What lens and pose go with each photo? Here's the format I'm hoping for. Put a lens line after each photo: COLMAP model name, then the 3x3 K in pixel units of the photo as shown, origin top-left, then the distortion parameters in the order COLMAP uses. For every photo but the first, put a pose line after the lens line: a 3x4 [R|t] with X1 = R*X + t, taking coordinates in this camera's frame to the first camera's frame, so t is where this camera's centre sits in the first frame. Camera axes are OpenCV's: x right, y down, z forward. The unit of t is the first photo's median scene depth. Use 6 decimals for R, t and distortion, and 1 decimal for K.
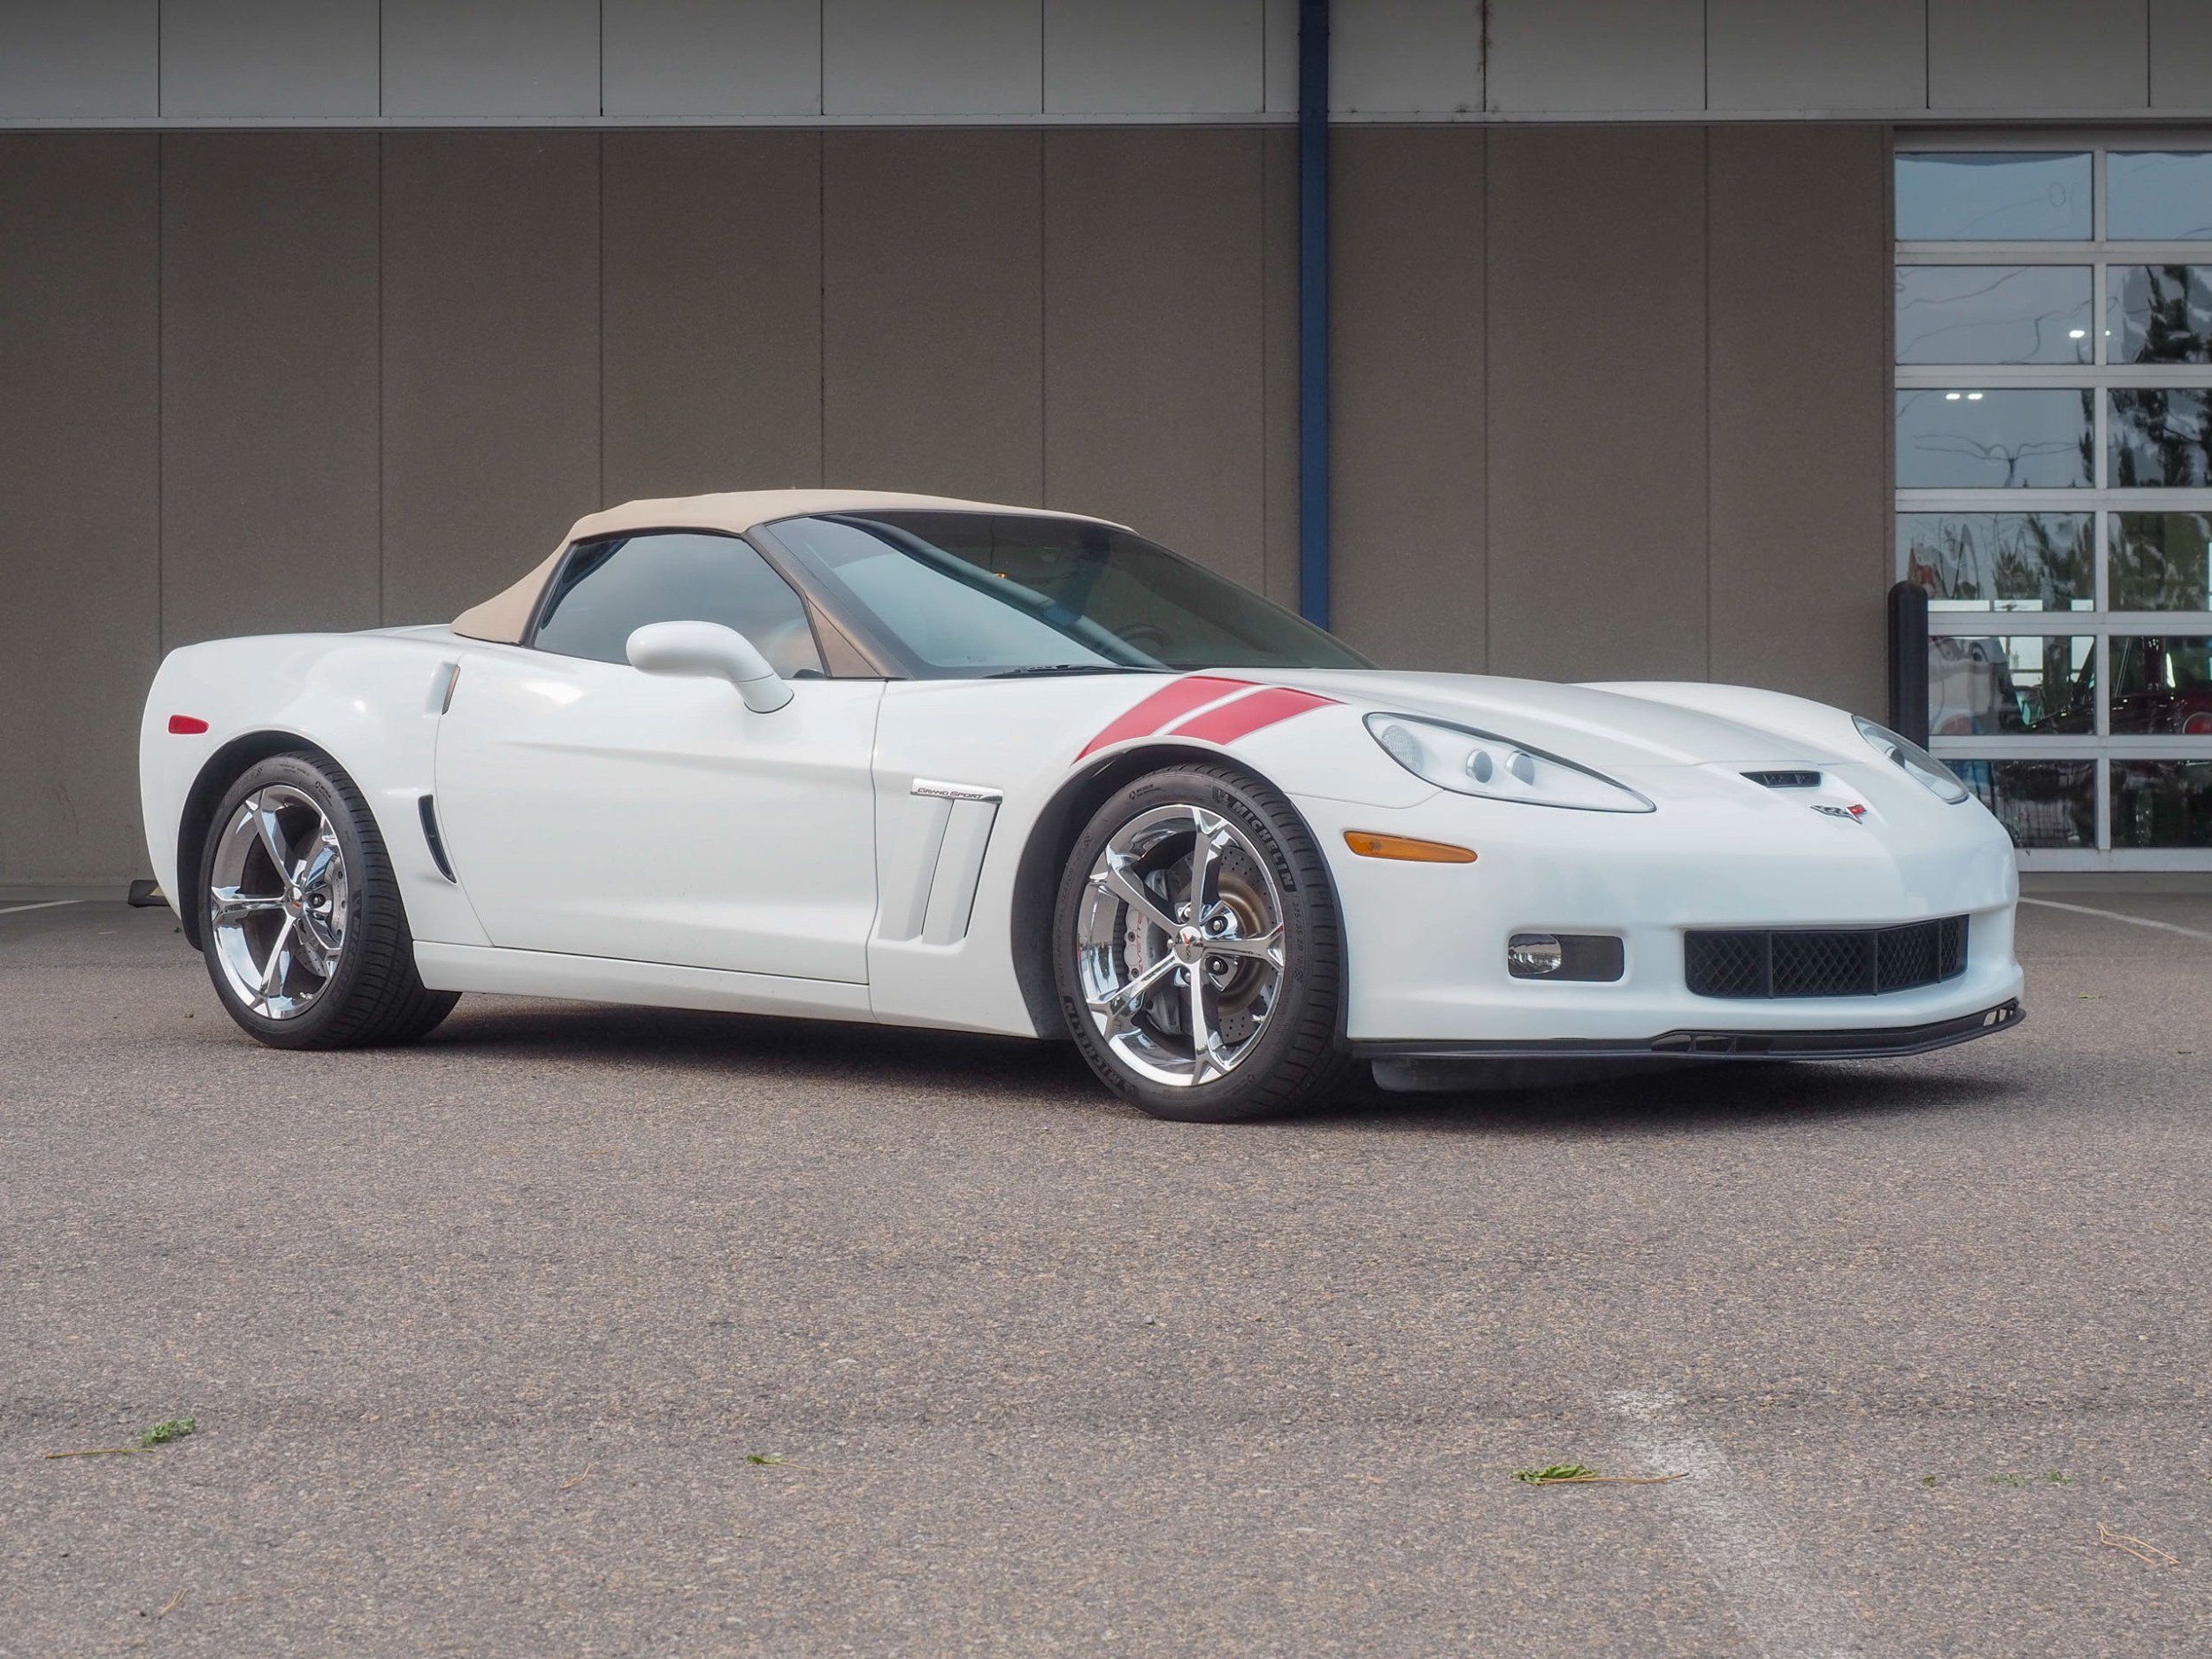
lens RADIAL K [[3711.3, 0, 1100.4], [0, 3711.3, 829.4], [0, 0, 1]] dist [-0.014765, 0.036243]
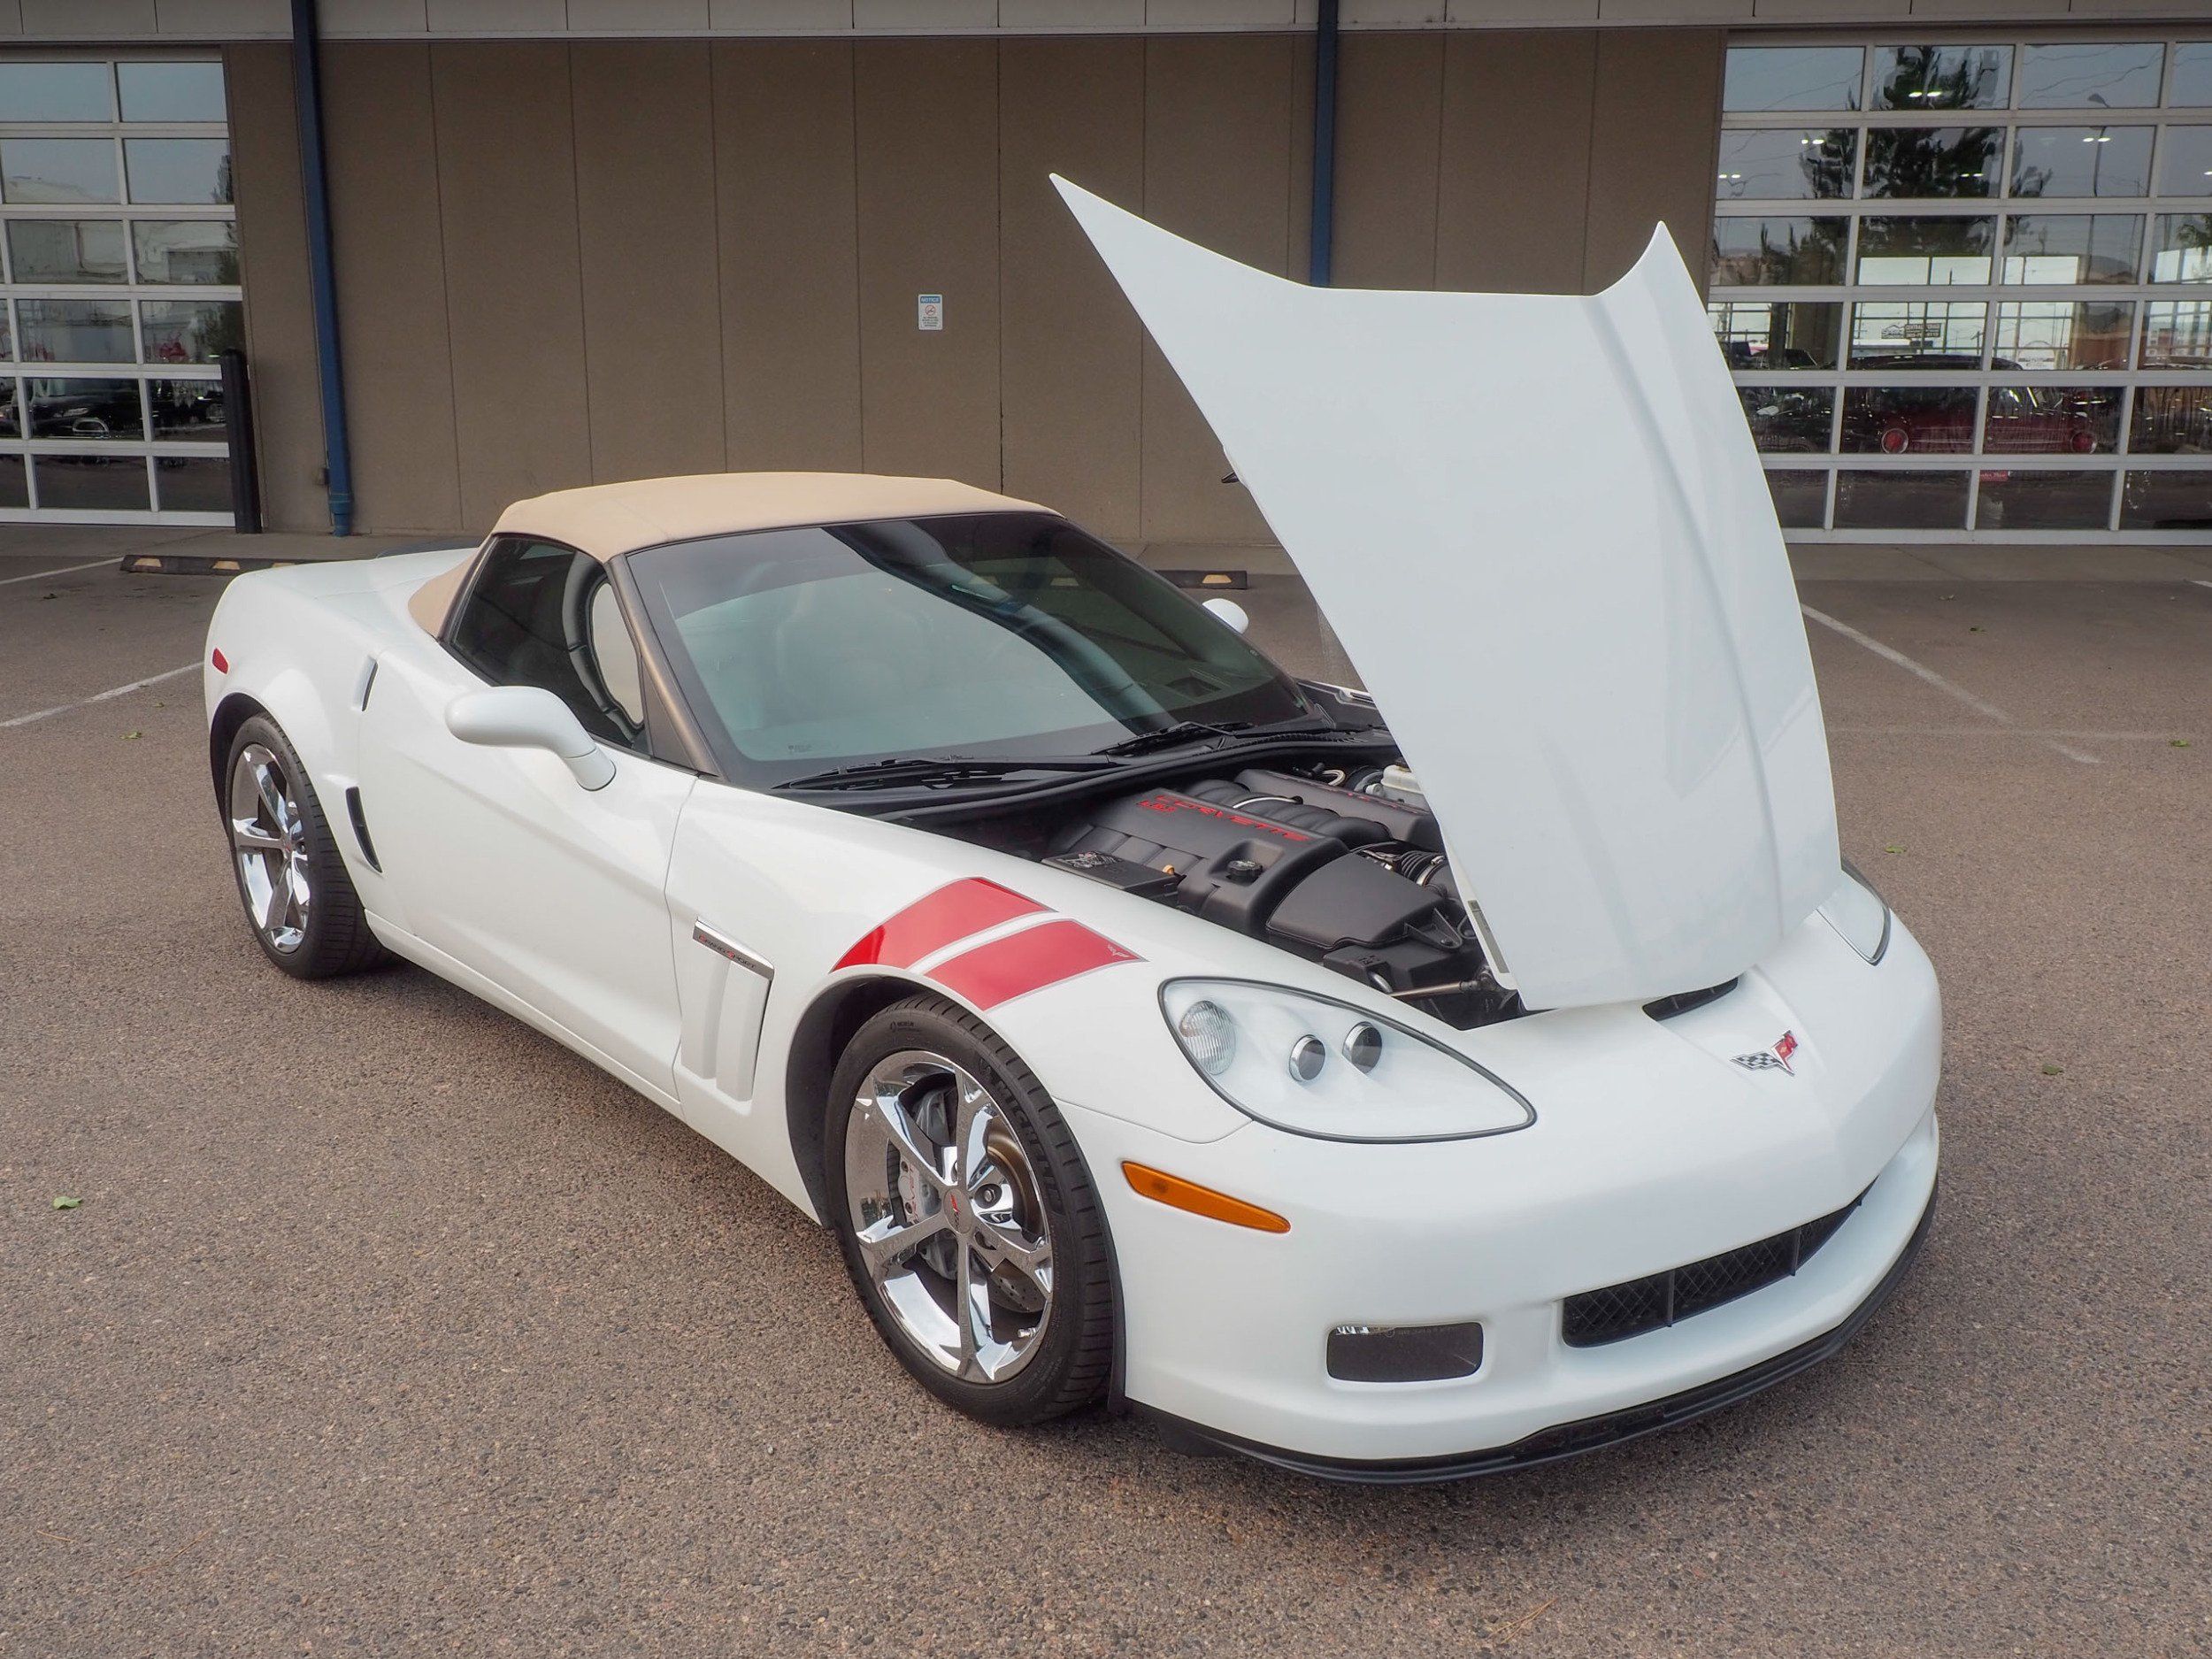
lens RADIAL K [[1844.2, 0, 1102.0], [0, 1844.2, 810.3], [0, 0, 1]] dist [-0.000255, 0.005332]
pose [[0.997087, 0.023434, -0.072580, 0.082881], [-0.006758, 0.975030, 0.221971, -0.146157], [0.075969, -0.220834, 0.972348, 0.612354]]
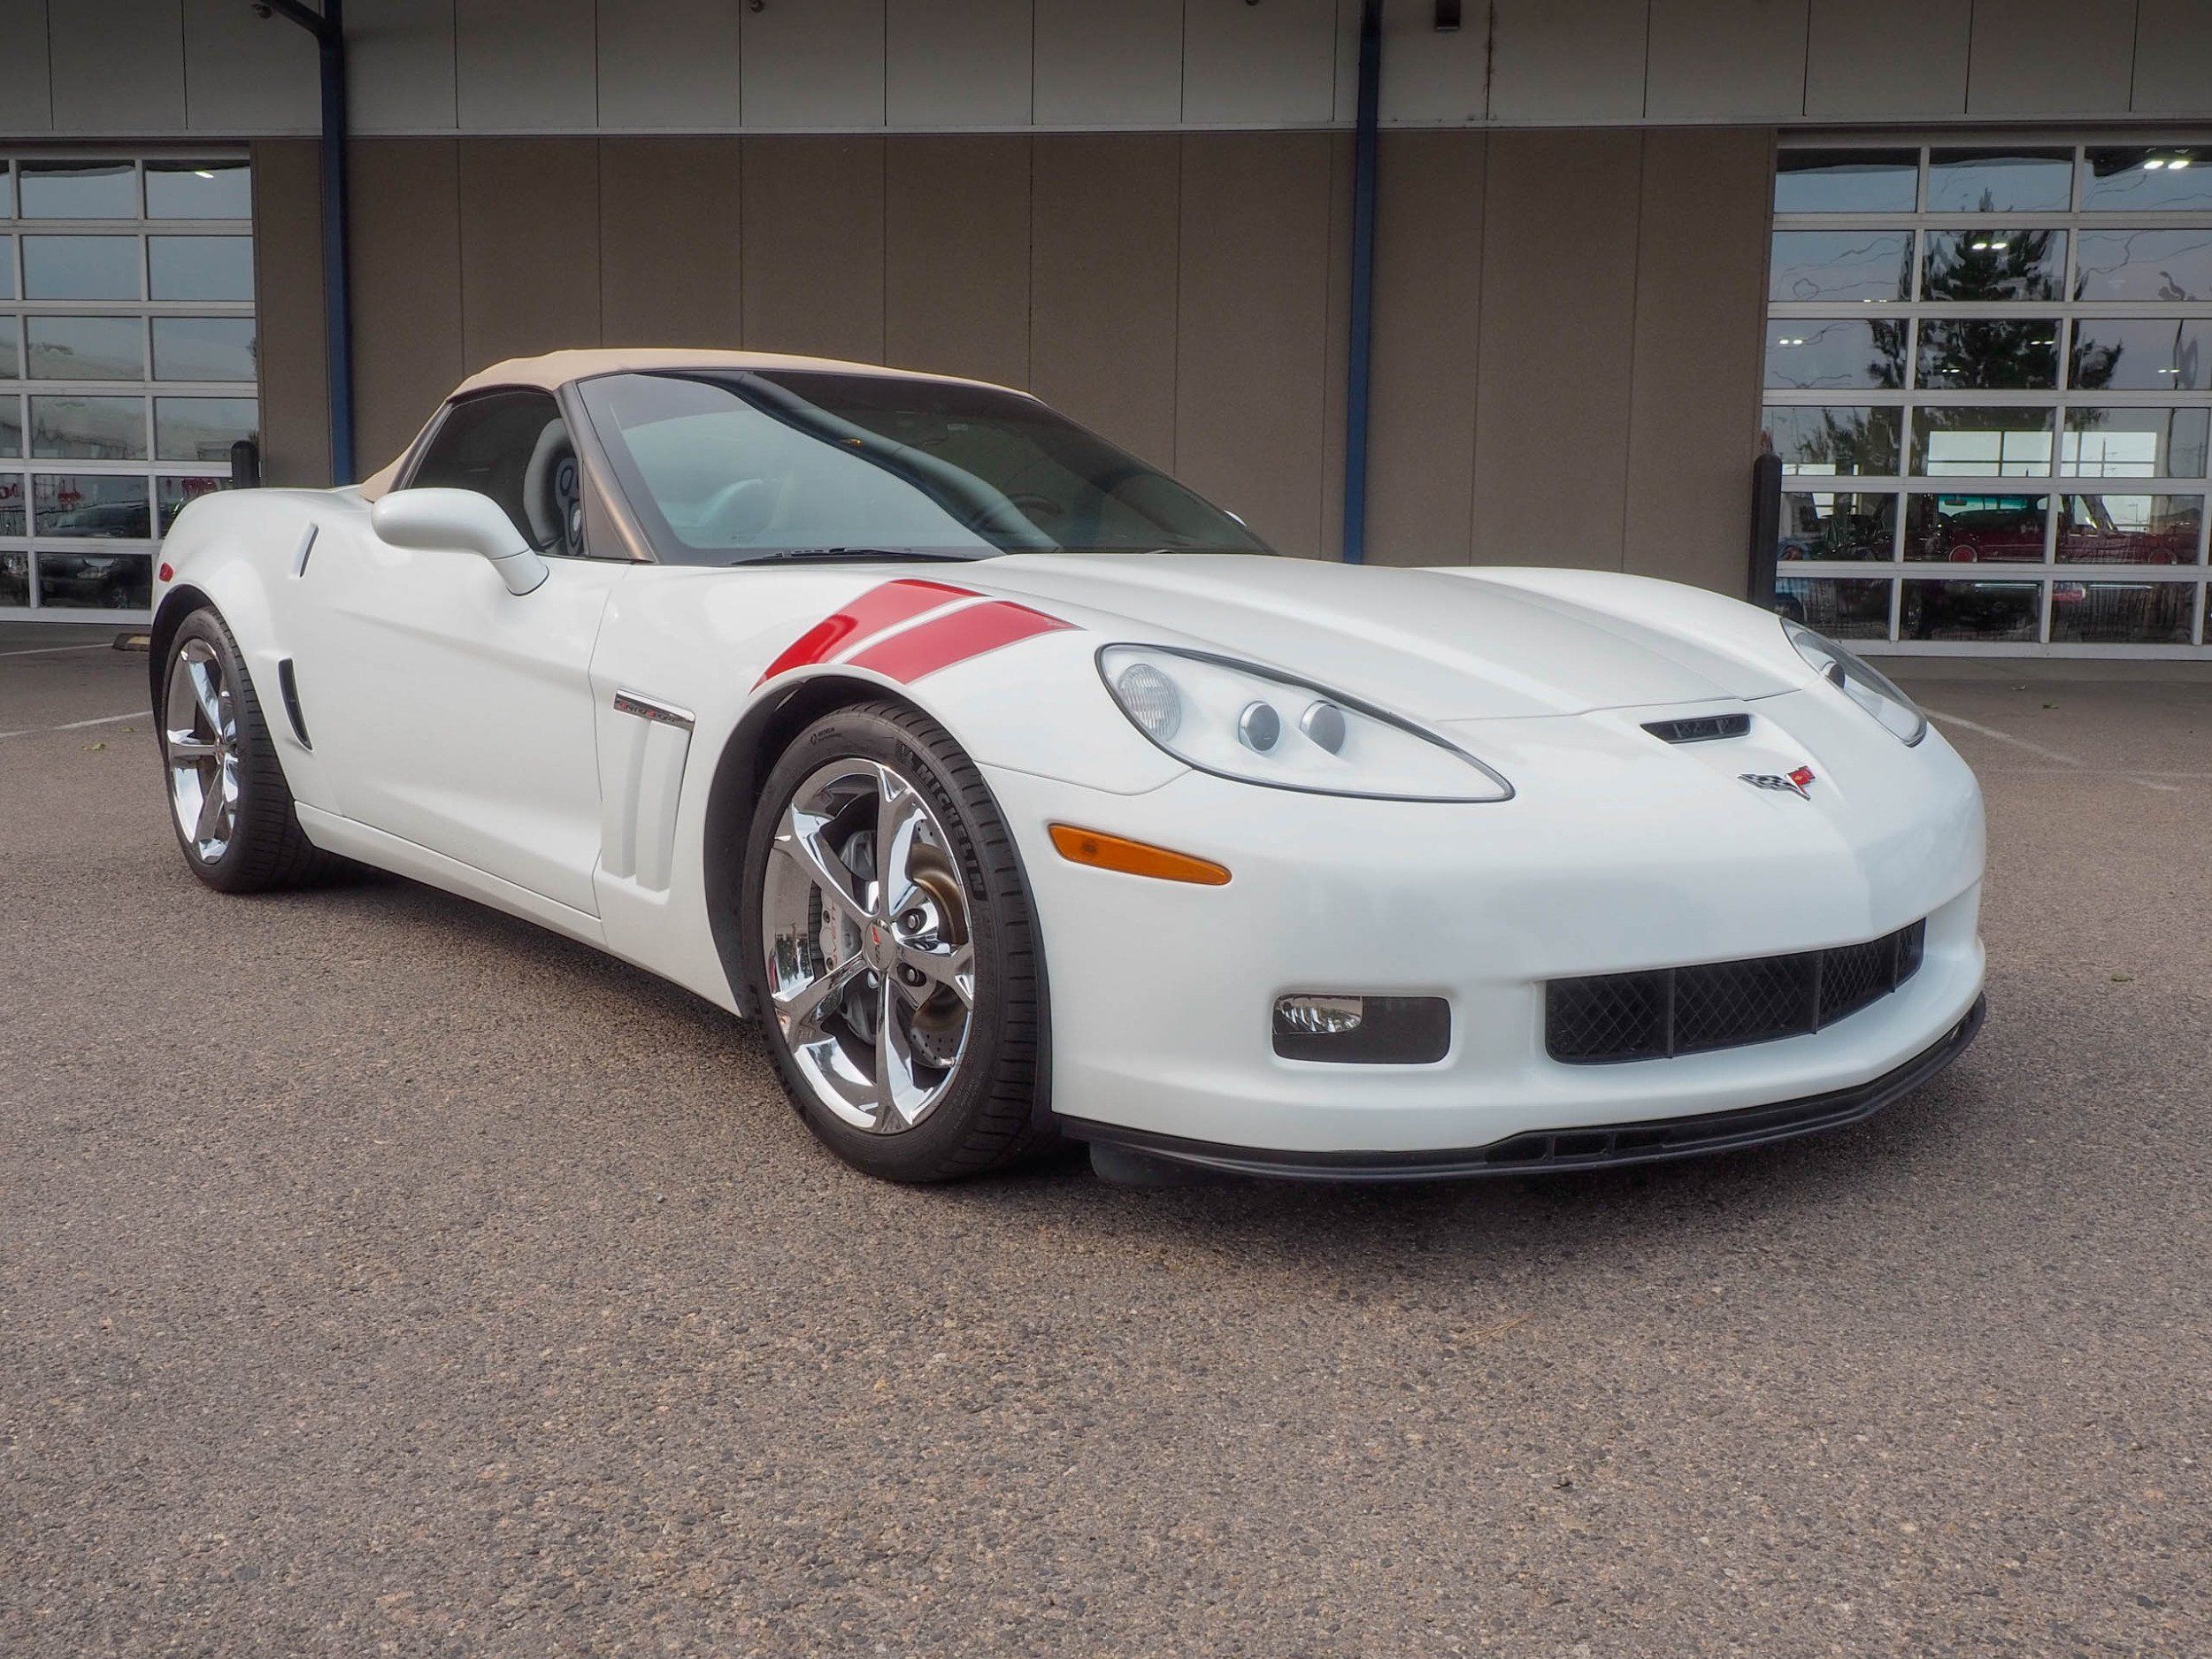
lens RADIAL K [[1928.0, 0, 1107.0], [0, 1928.0, 824.4], [0, 0, 1]] dist [0.009335, -0.016456]
pose [[0.995060, 0.029778, -0.094706, 0.104559], [-0.017573, 0.991724, 0.127182, -0.042570], [0.097709, -0.124890, 0.987348, 0.614358]]
